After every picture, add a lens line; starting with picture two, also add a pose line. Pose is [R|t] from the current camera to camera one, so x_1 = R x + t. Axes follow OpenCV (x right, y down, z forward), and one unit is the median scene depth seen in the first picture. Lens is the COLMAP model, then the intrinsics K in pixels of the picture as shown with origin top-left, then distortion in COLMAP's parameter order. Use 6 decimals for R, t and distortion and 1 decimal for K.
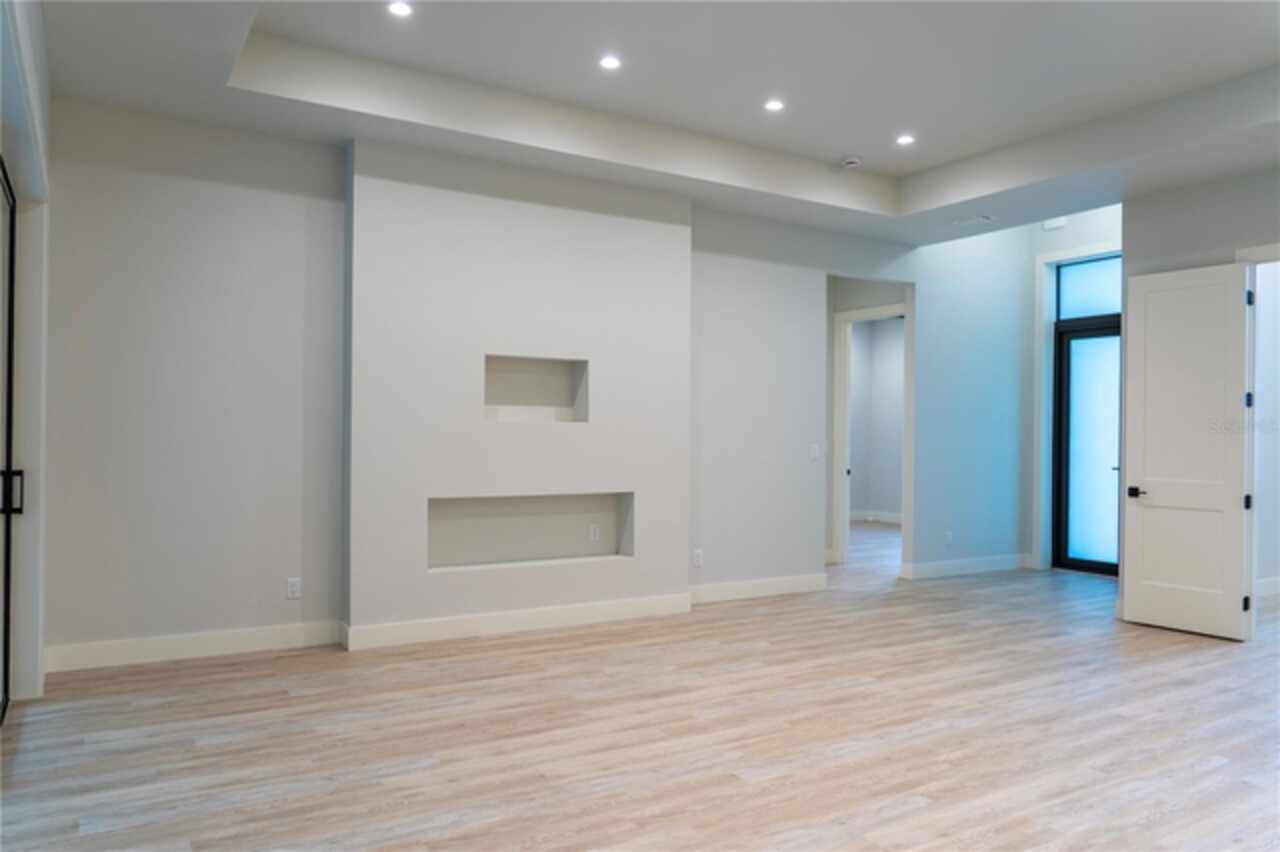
lens RADIAL K [[886.2, 0, 640.0], [0, 886.2, 426.0], [0, 0, 1]] dist [-0.010503, 0.001924]
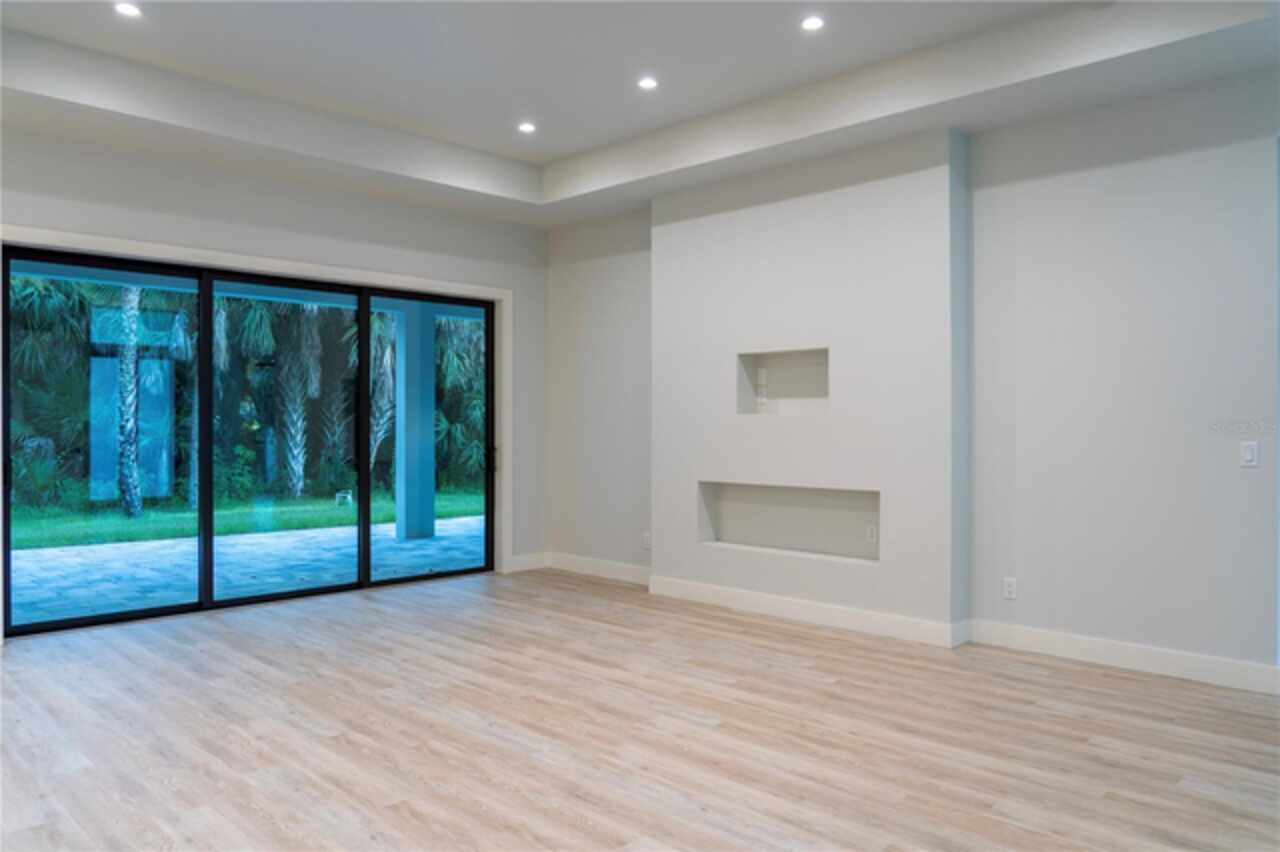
lens RADIAL K [[886.2, 0, 640.0], [0, 886.2, 426.0], [0, 0, 1]] dist [-0.010503, 0.001924]
pose [[0.238428, -0.012330, -0.971082, 1.202585], [0.010313, 0.999895, -0.010164, 0.027974], [0.971105, -0.007592, 0.238531, 0.872055]]
